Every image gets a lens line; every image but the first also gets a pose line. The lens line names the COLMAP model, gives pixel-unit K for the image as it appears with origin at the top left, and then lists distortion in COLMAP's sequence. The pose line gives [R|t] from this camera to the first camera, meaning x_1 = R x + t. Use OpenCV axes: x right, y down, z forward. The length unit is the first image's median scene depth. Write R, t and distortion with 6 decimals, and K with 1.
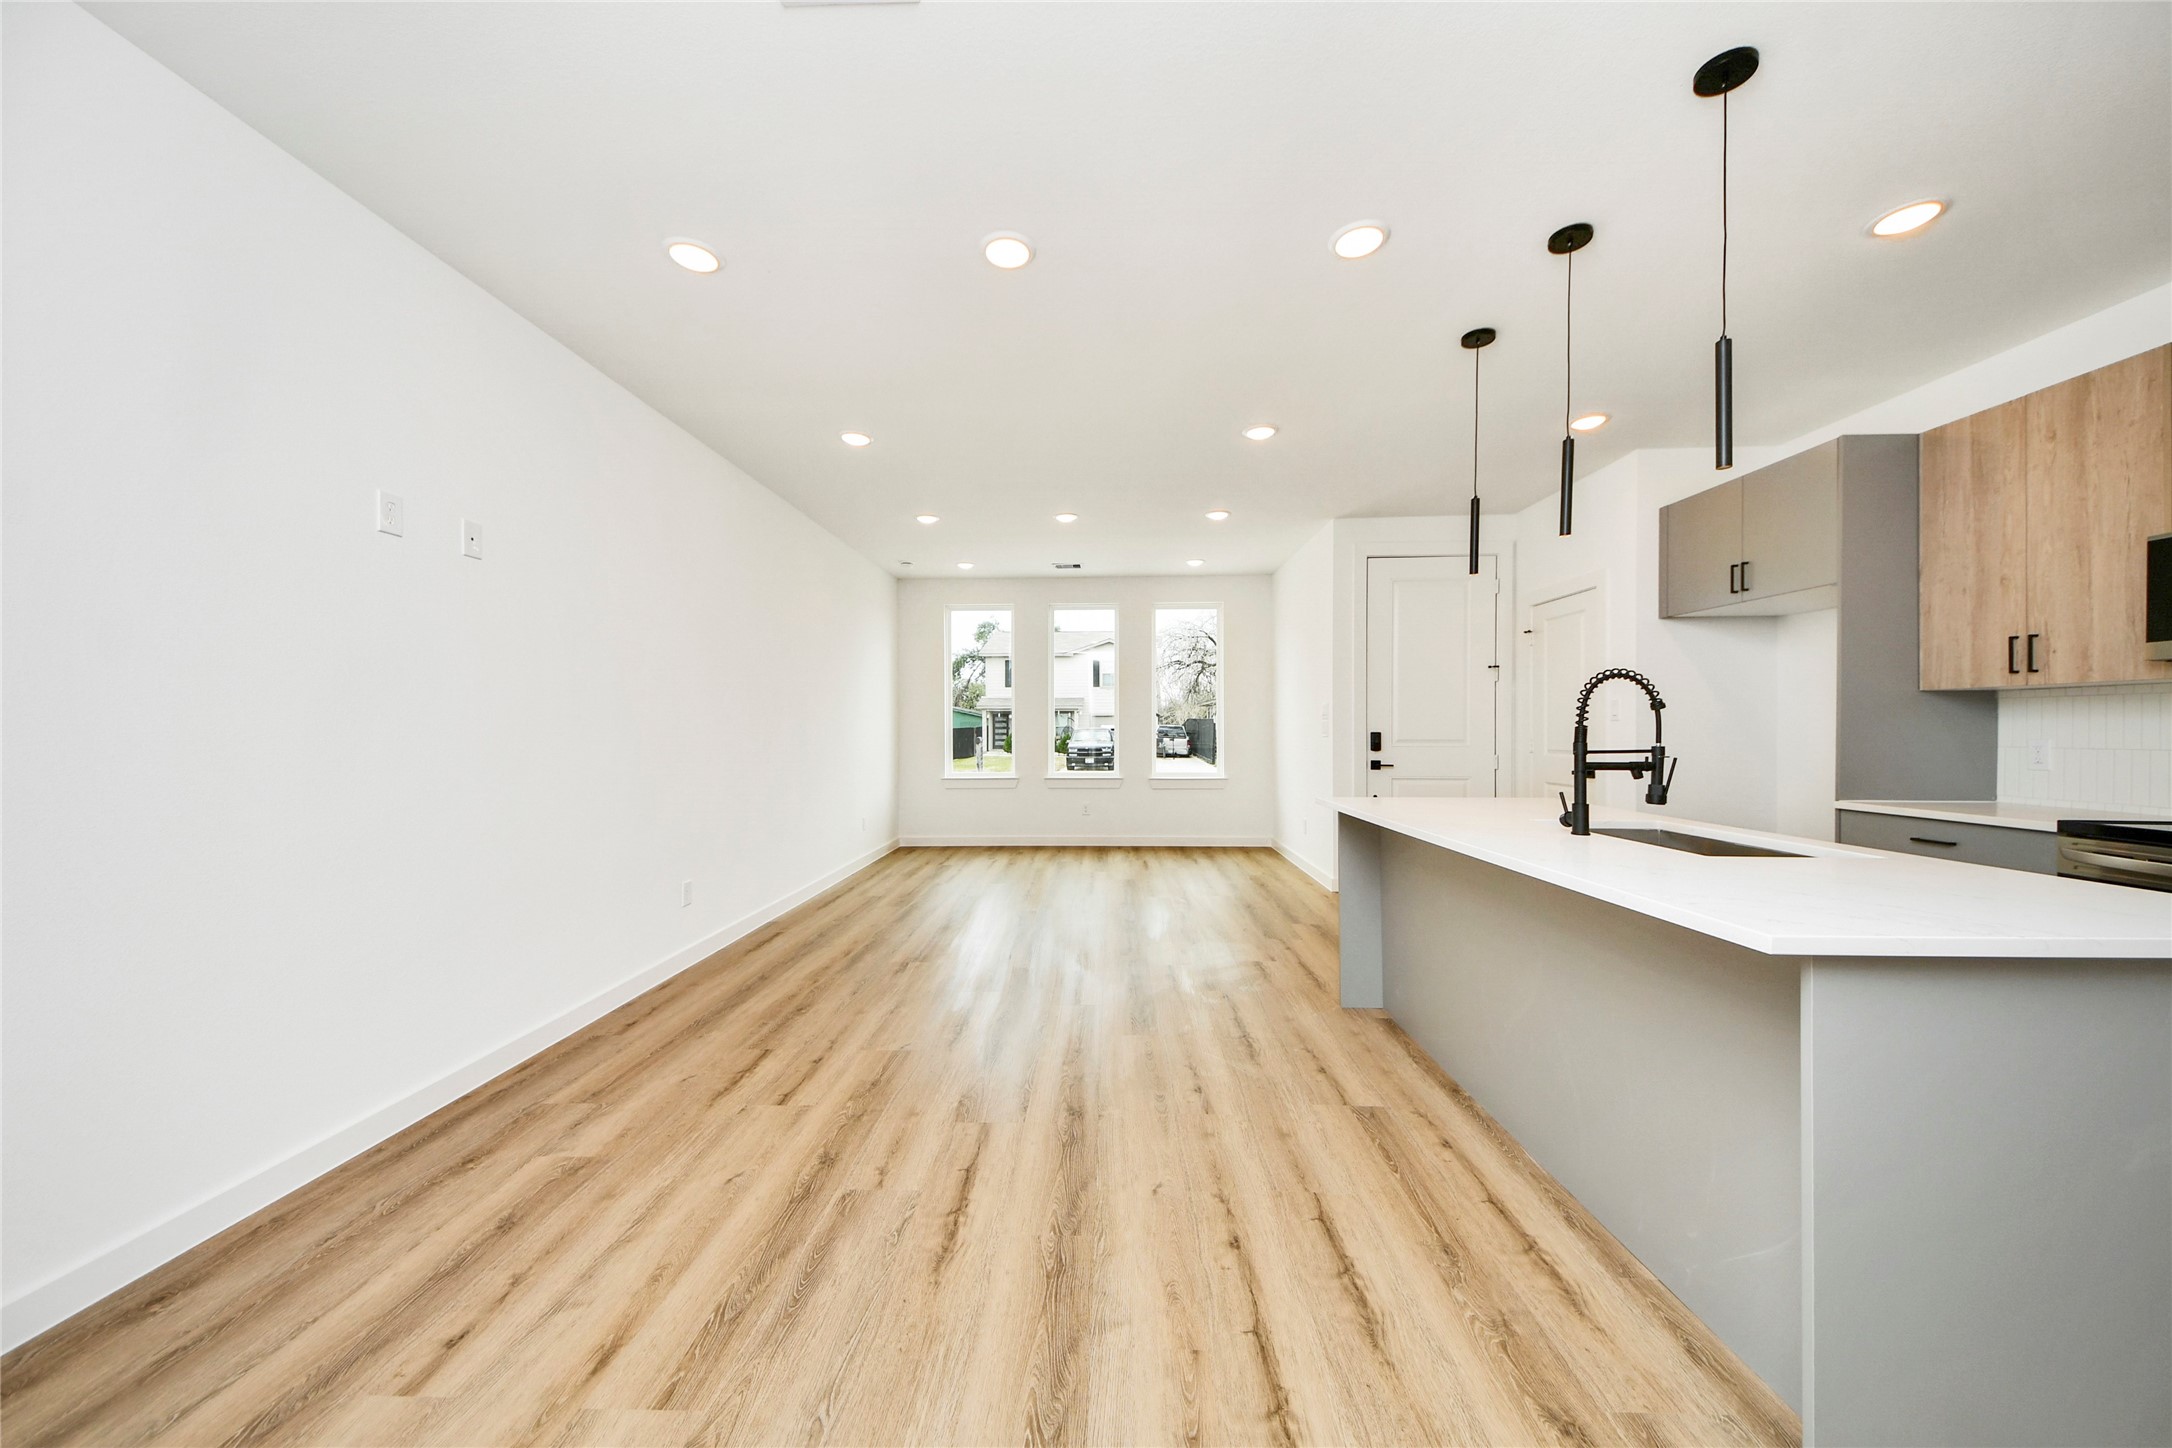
lens RADIAL K [[781.0, 0, 1092.0], [0, 781.0, 734.2], [0, 0, 1]] dist [0.036119, -0.010356]
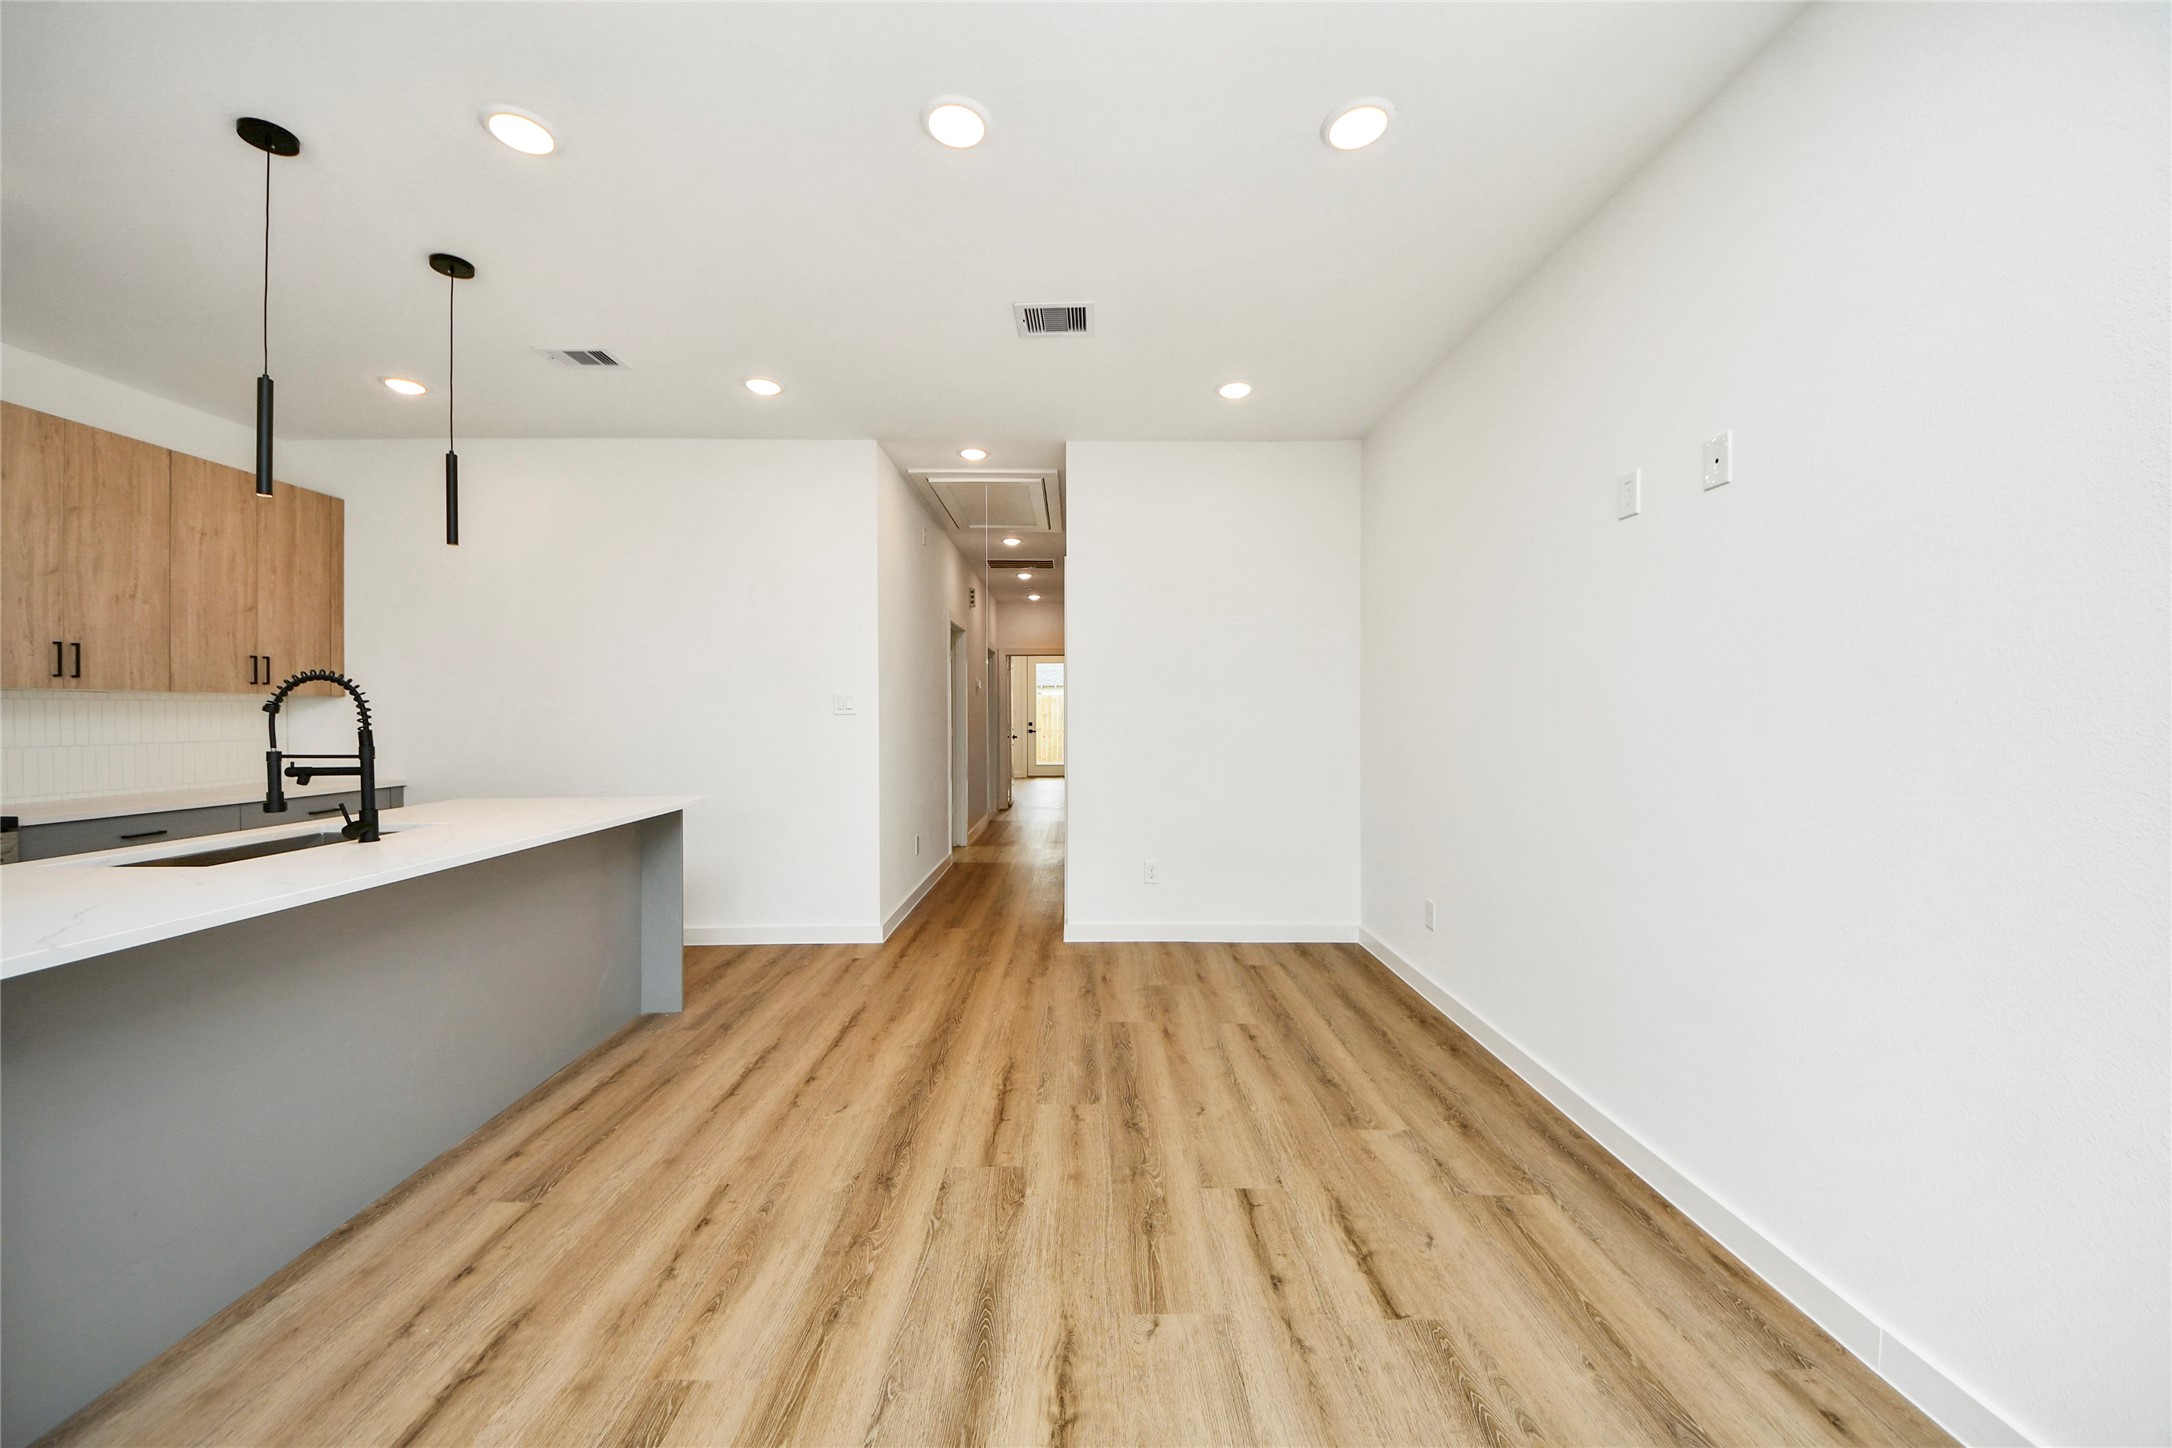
lens RADIAL K [[781.0, 0, 1075.9], [0, 781.0, 724.8], [0, 0, 1]] dist [0.036119, -0.010356]
pose [[-0.999843, 0.005493, -0.016853, -0.216144], [0.005114, 0.999735, 0.022455, -0.030599], [0.016972, 0.022366, -0.999606, 1.844665]]
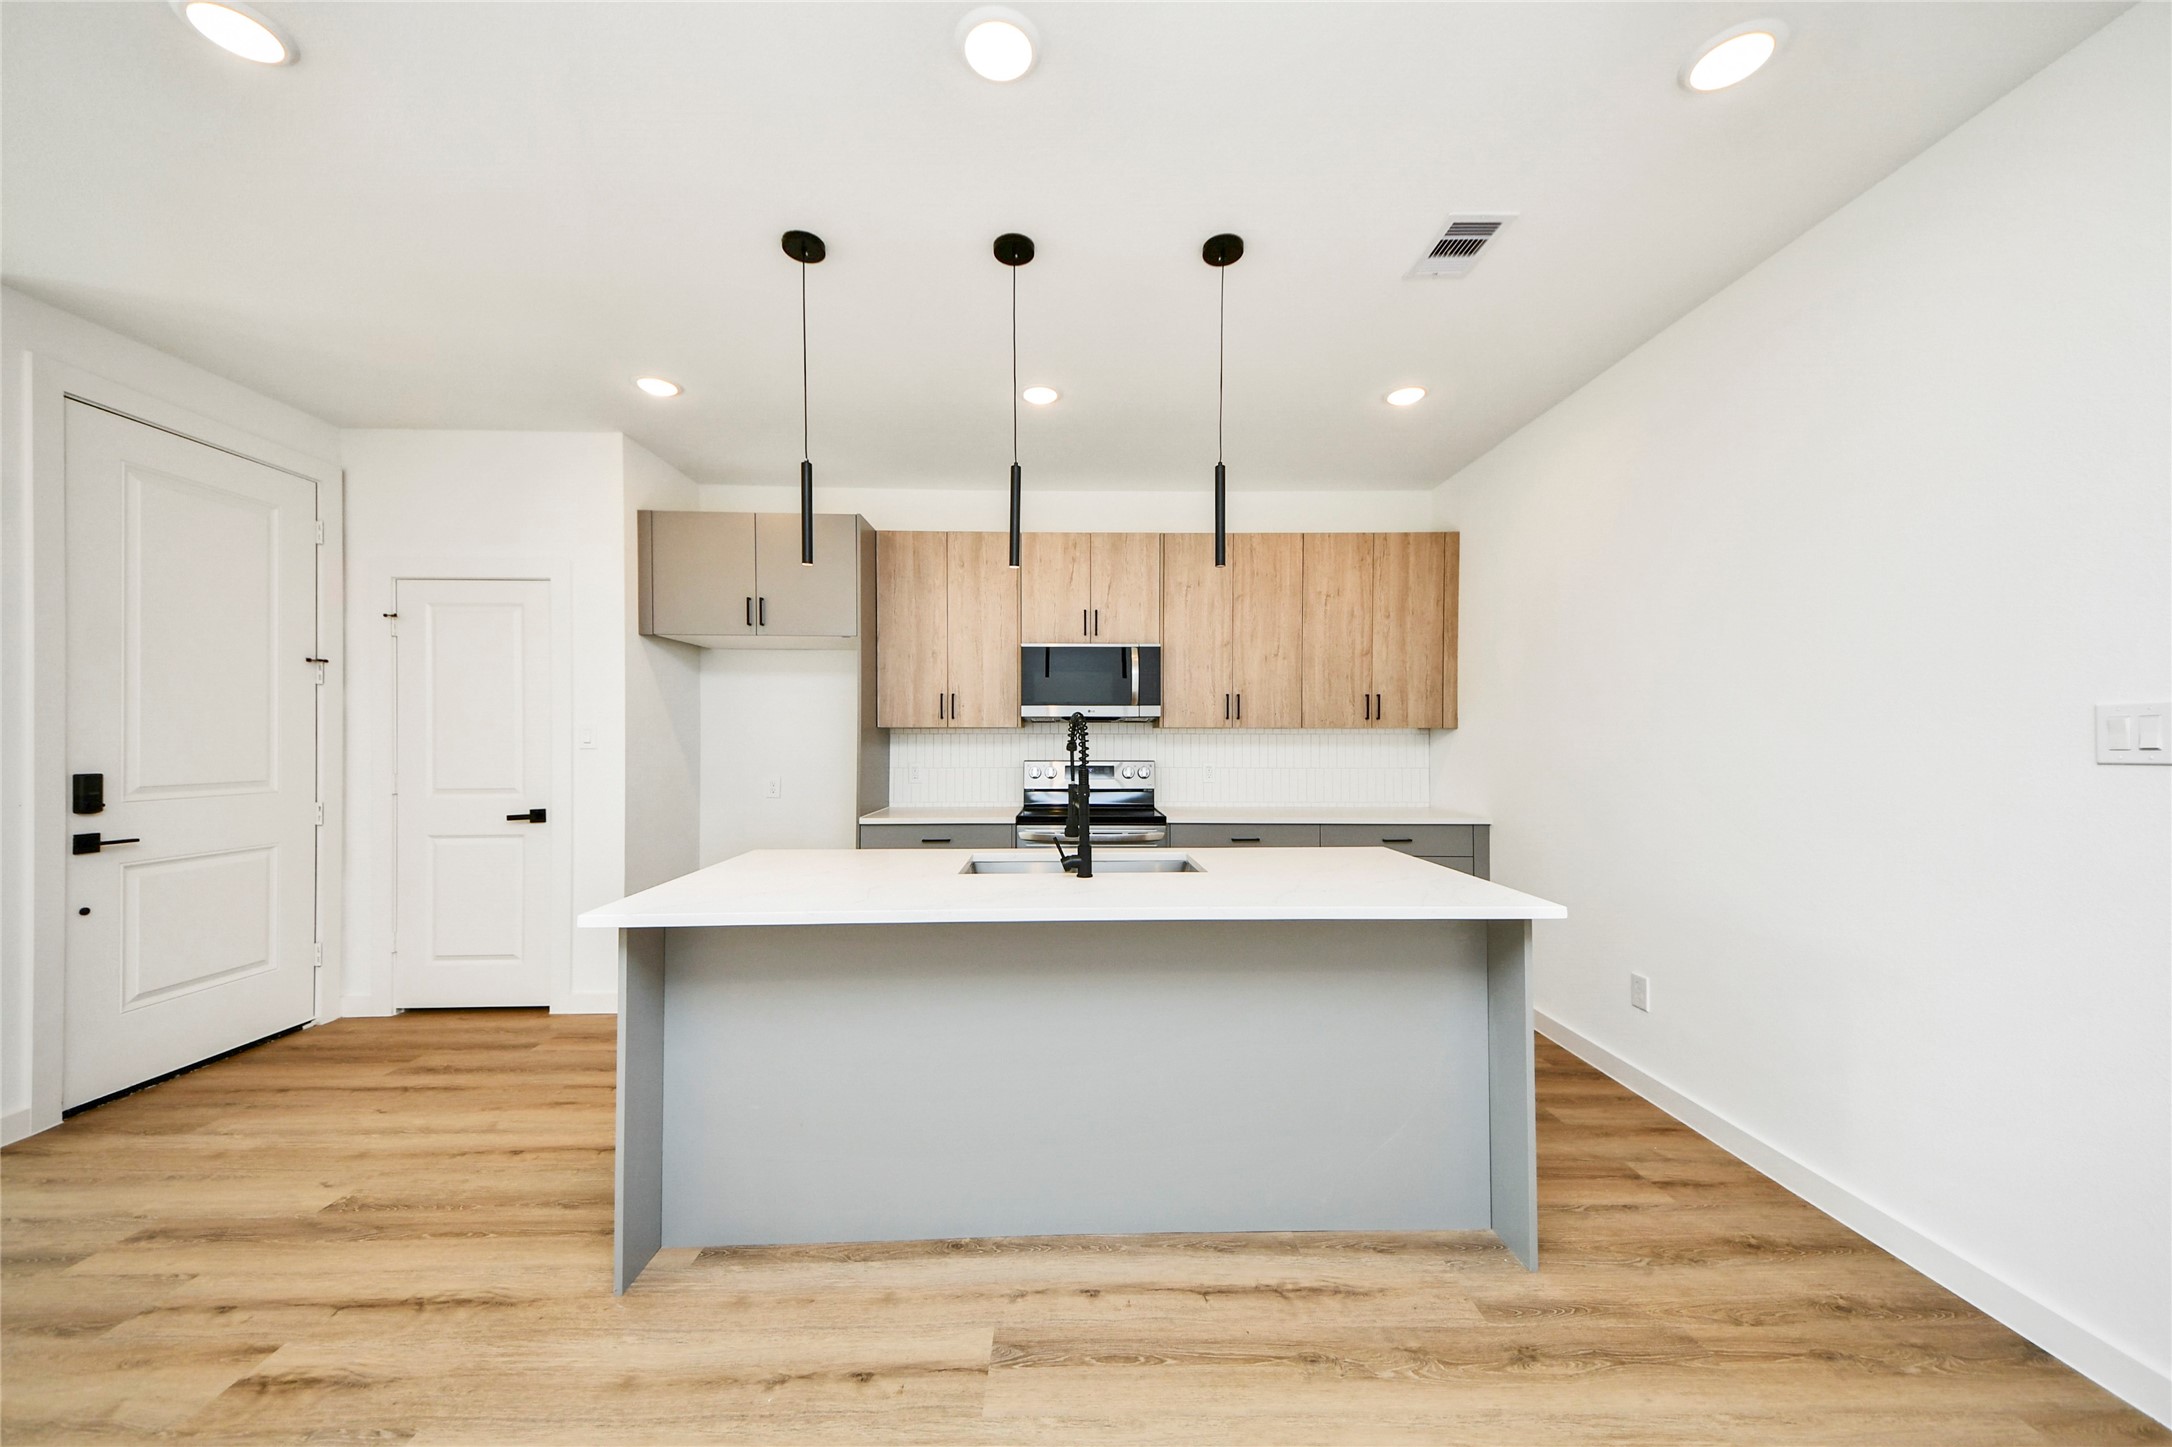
lens RADIAL K [[781.0, 0, 1079.0], [0, 781.0, 738.1], [0, 0, 1]] dist [0.036119, -0.010356]
pose [[-0.040111, 0.002784, 0.999191, -0.335717], [0.007898, 0.999966, -0.002470, -0.042692], [-0.999164, 0.007792, -0.040132, 0.967434]]
